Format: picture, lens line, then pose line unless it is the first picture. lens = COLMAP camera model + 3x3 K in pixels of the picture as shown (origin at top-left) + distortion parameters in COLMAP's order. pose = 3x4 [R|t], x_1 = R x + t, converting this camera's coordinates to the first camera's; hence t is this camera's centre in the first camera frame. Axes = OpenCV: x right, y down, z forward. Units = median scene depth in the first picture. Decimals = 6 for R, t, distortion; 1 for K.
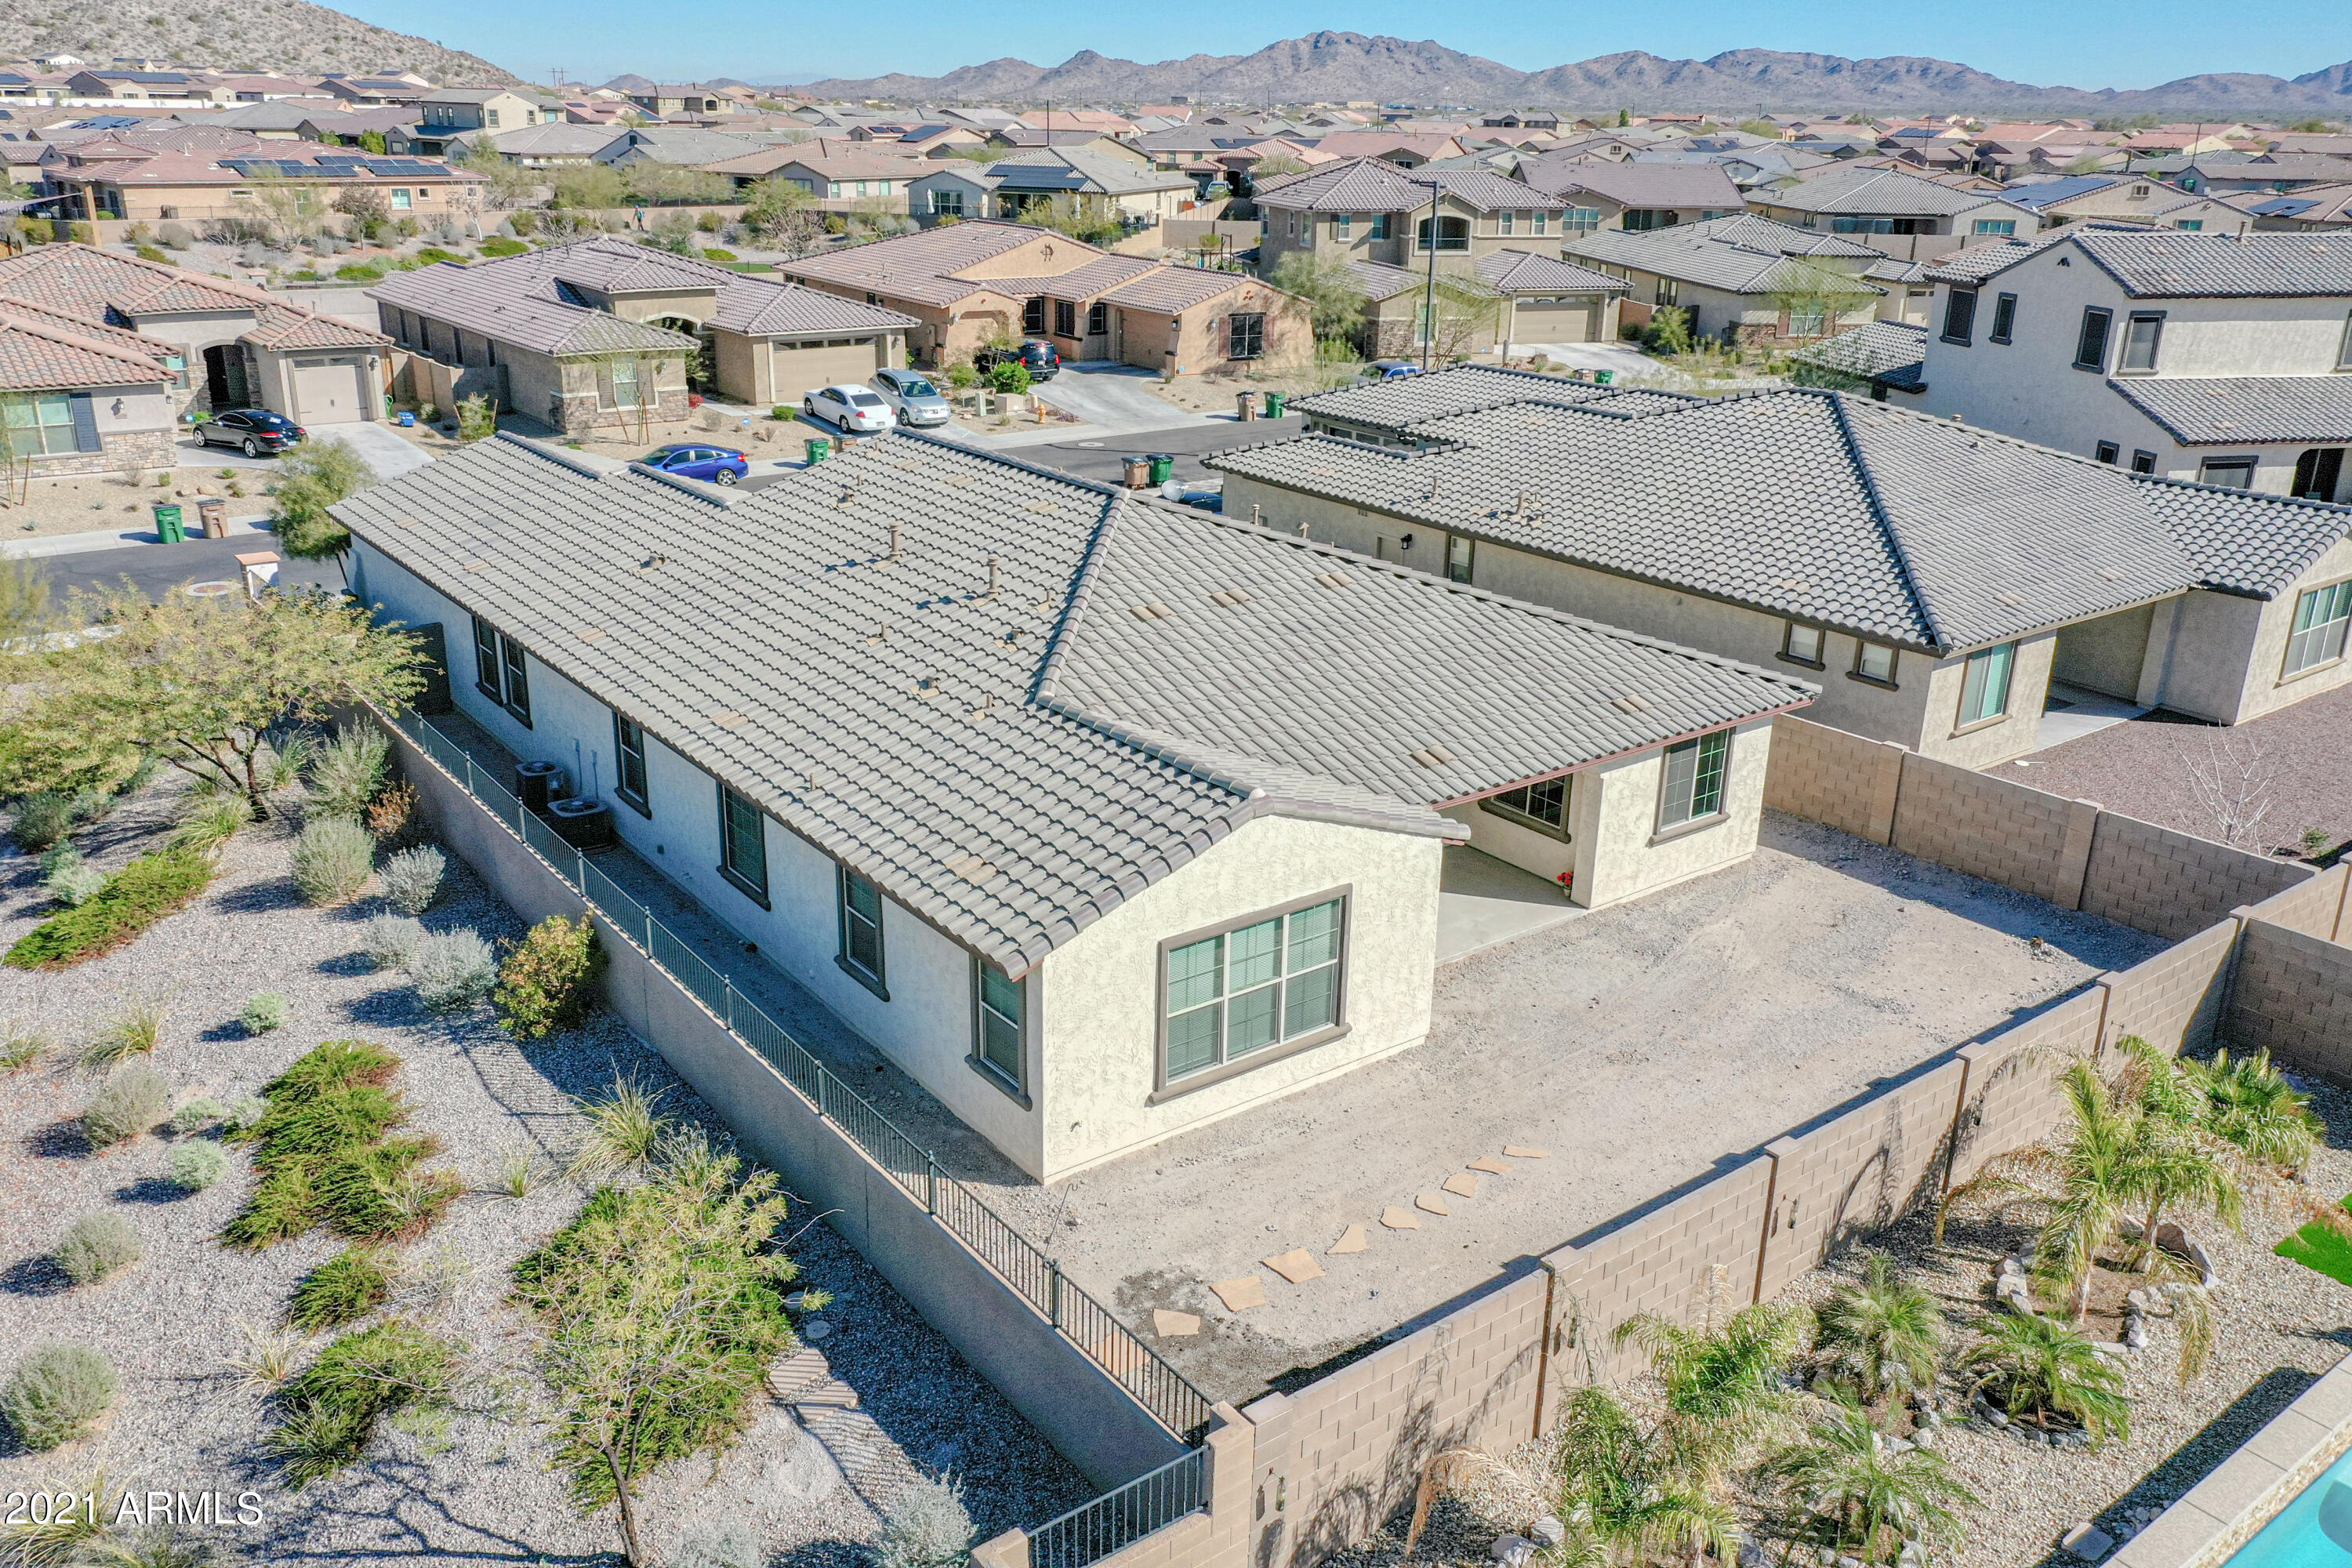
lens RADIAL K [[1843.6, 0, 1176.0], [0, 1843.6, 784.0], [0, 0, 1]] dist [0.005718, 0.003417]
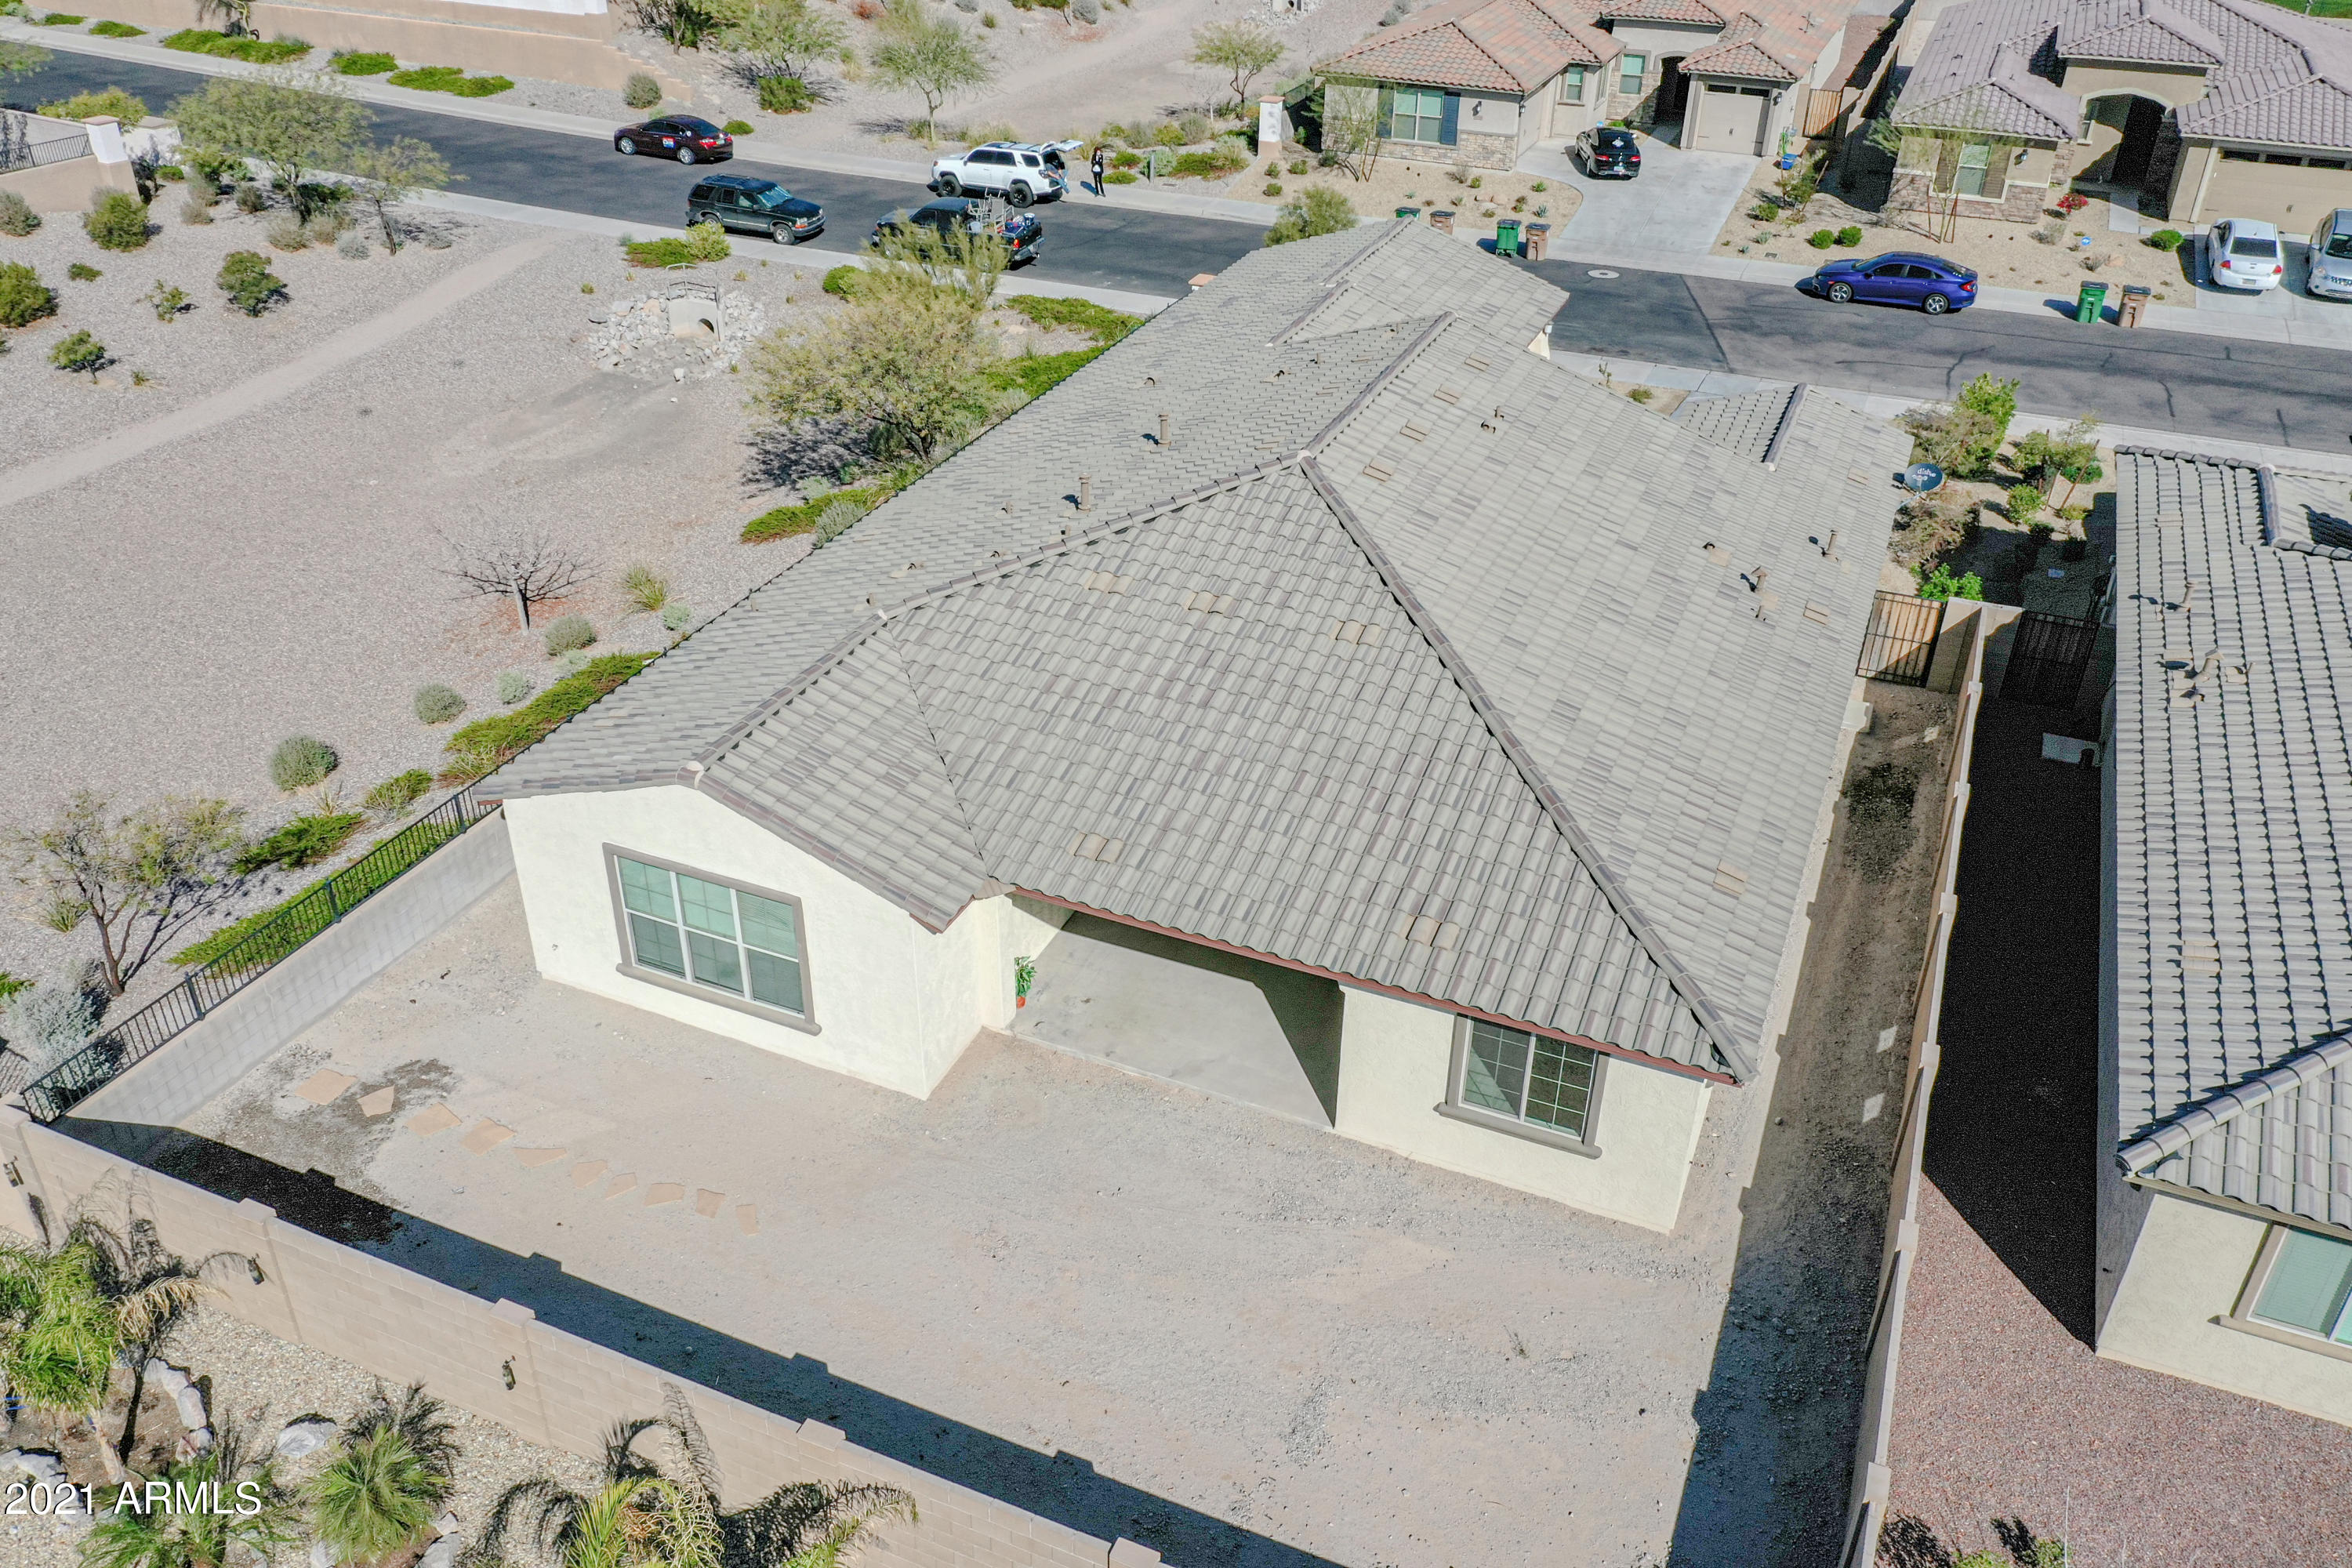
lens RADIAL K [[1833.6, 0, 1176.0], [0, 1833.6, 784.0], [0, 0, 1]] dist [0.005590, 0.006128]
pose [[0.490443, 0.446222, -0.748566, 0.284219], [-0.303339, 0.892662, 0.333377, -0.122639], [0.816977, 0.063567, 0.573156, 0.188178]]
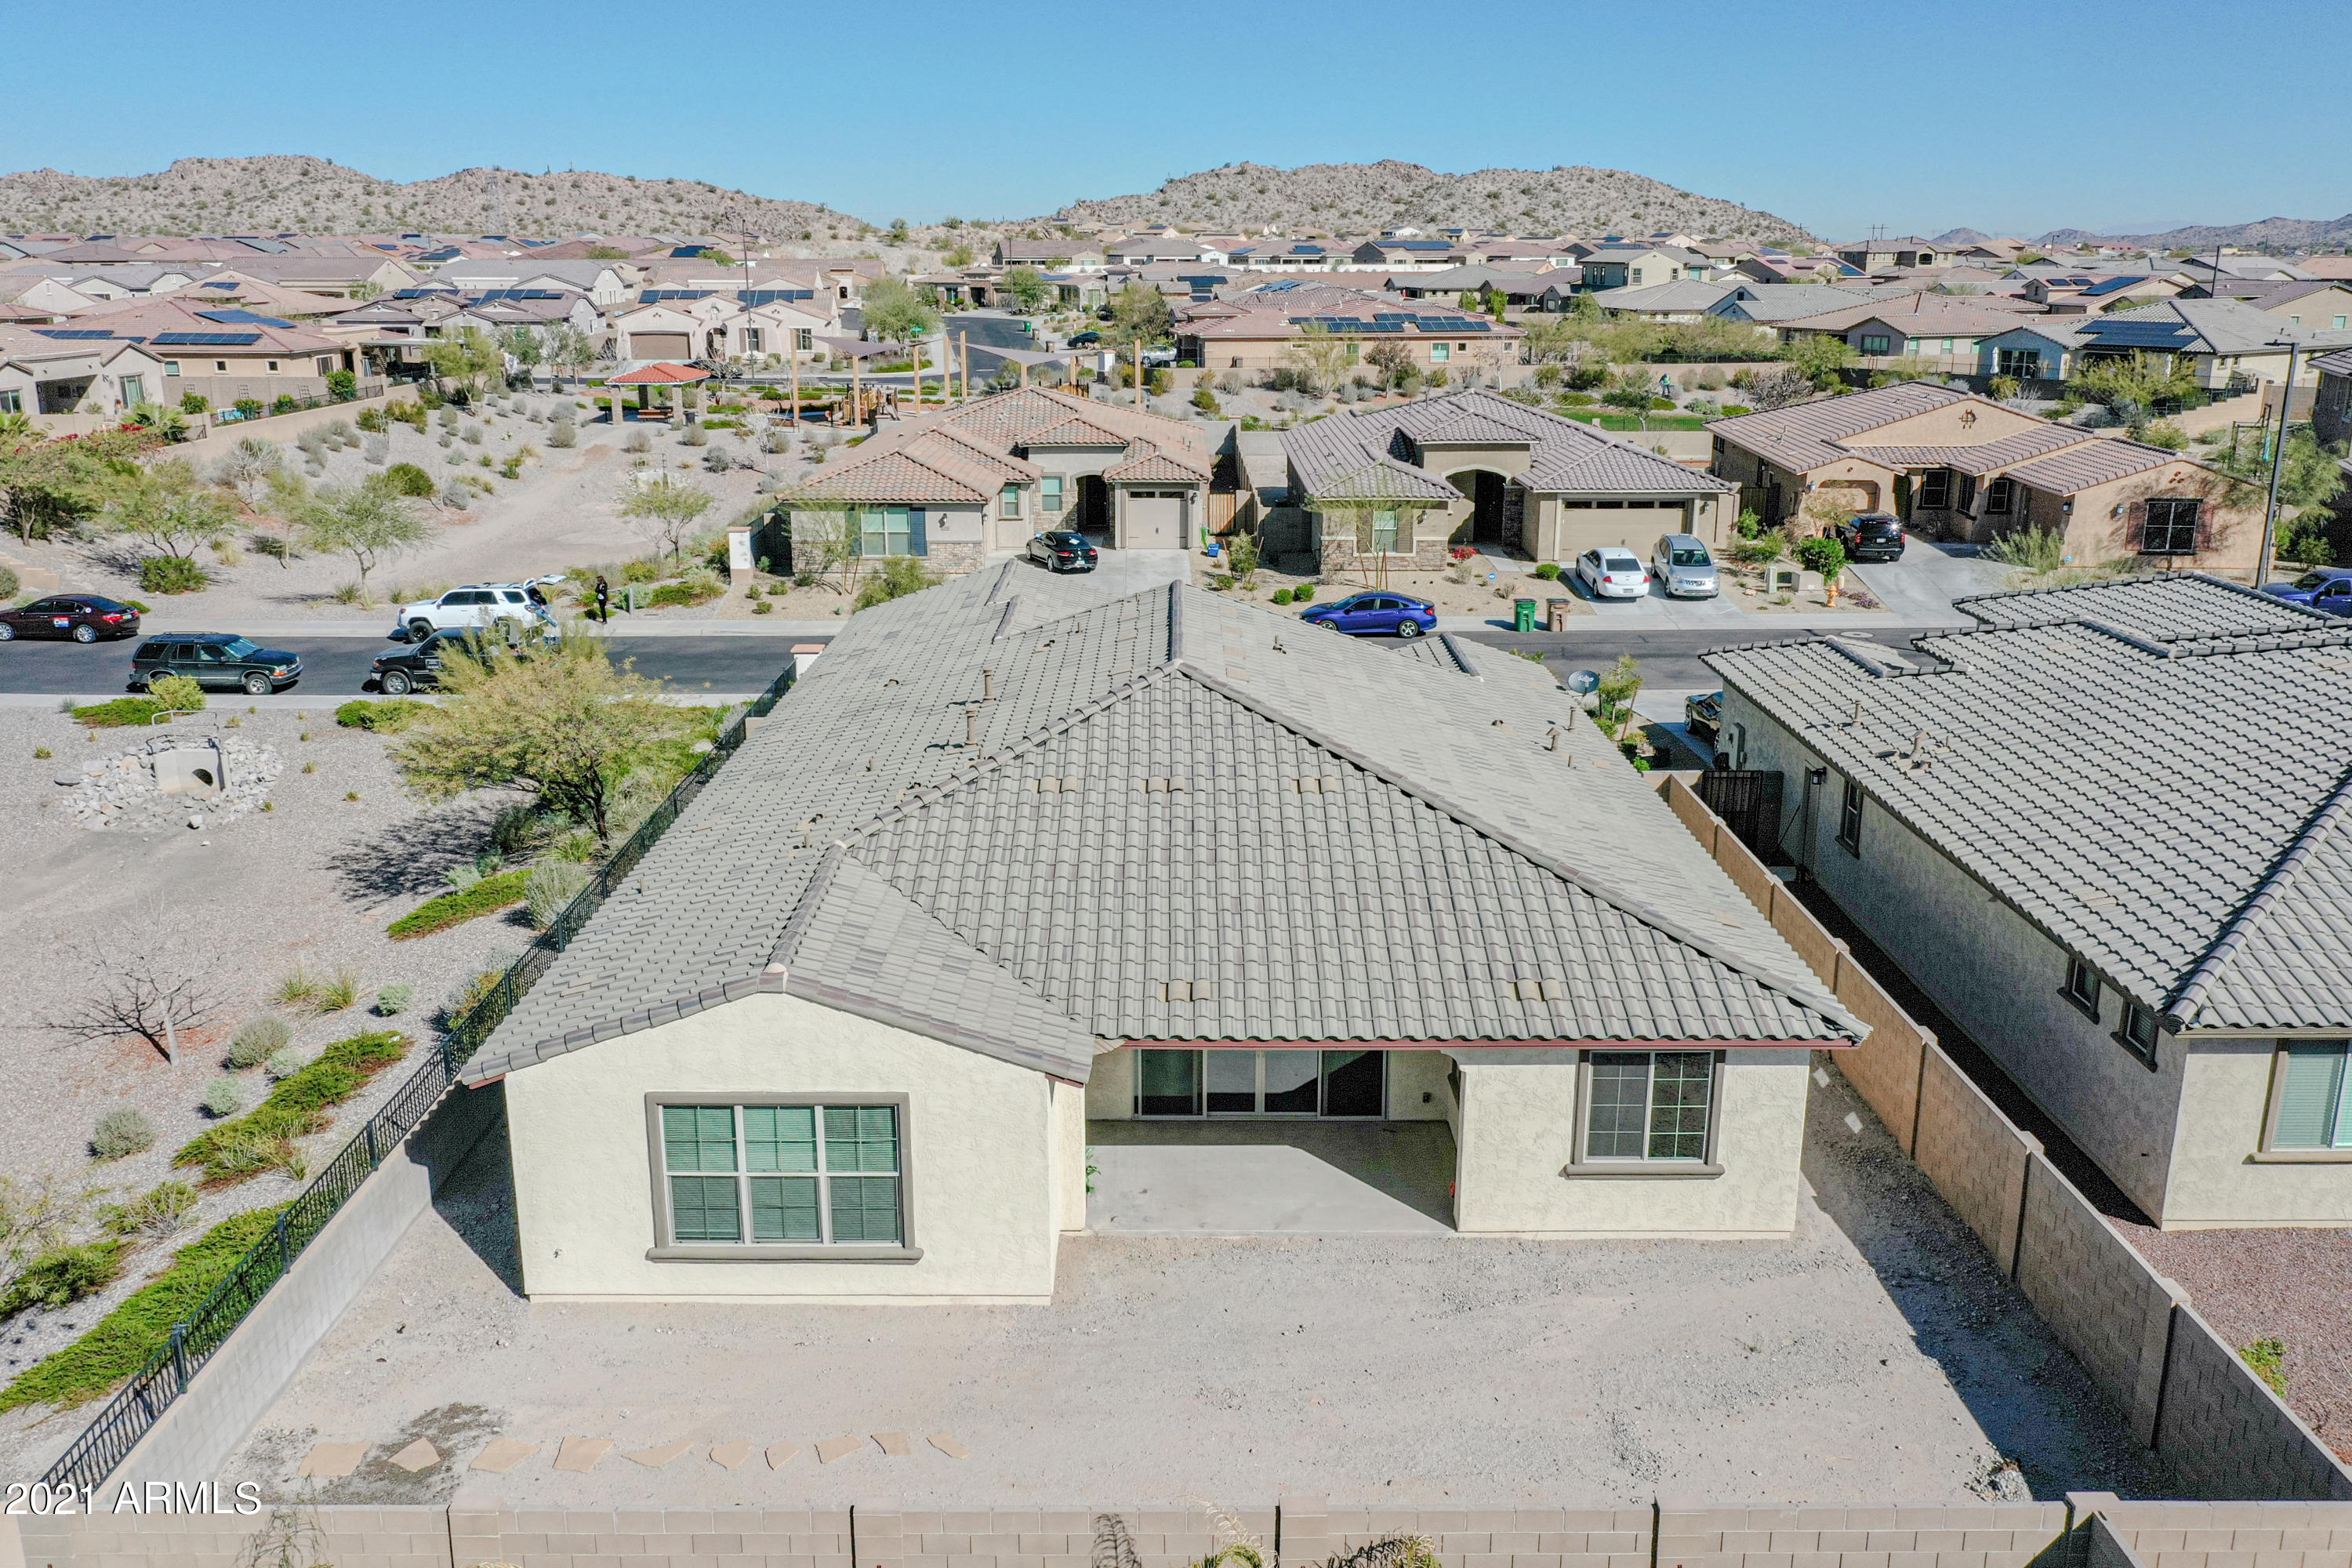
lens RADIAL K [[1905.6, 0, 1170.4], [0, 1905.6, 778.2], [0, 0, 1]] dist [0.006009, 0.005187]
pose [[0.795422, 0.142715, -0.589013, 0.230500], [-0.193931, 0.980715, -0.024267, -0.031891], [0.574191, 0.133531, 0.807759, 0.092233]]
